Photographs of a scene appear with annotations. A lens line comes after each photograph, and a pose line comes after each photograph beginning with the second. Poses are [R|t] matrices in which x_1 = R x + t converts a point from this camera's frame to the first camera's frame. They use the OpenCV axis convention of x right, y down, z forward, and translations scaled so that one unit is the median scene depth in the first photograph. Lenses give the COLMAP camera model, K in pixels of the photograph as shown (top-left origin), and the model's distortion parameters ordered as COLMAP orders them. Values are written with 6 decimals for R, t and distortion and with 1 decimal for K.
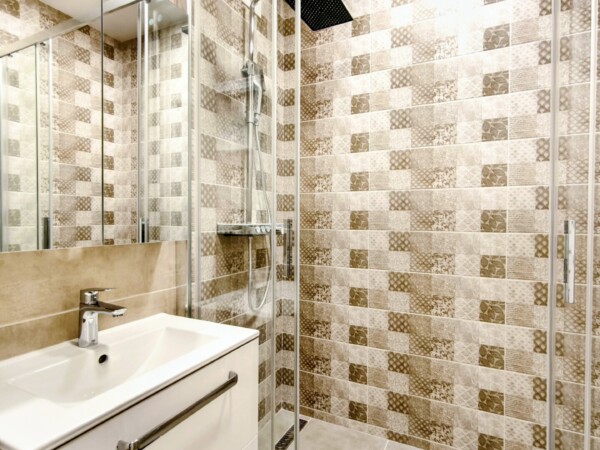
lens RADIAL K [[334.0, 0, 297.2], [0, 334.0, 225.4], [0, 0, 1]] dist [-0.010600, 0.008916]
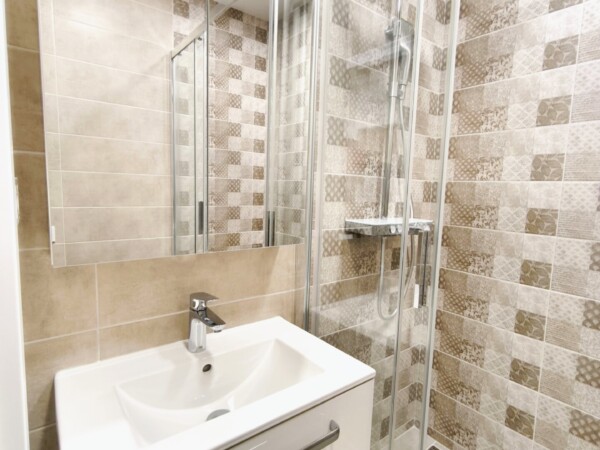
lens RADIAL K [[334.0, 0, 301.5], [0, 334.0, 222.3], [0, 0, 1]] dist [-0.010600, 0.008916]
pose [[0.905575, 0.070183, -0.418339, 0.020280], [-0.039013, 0.995818, 0.082614, -0.060502], [0.422387, -0.058493, 0.904526, 0.147680]]
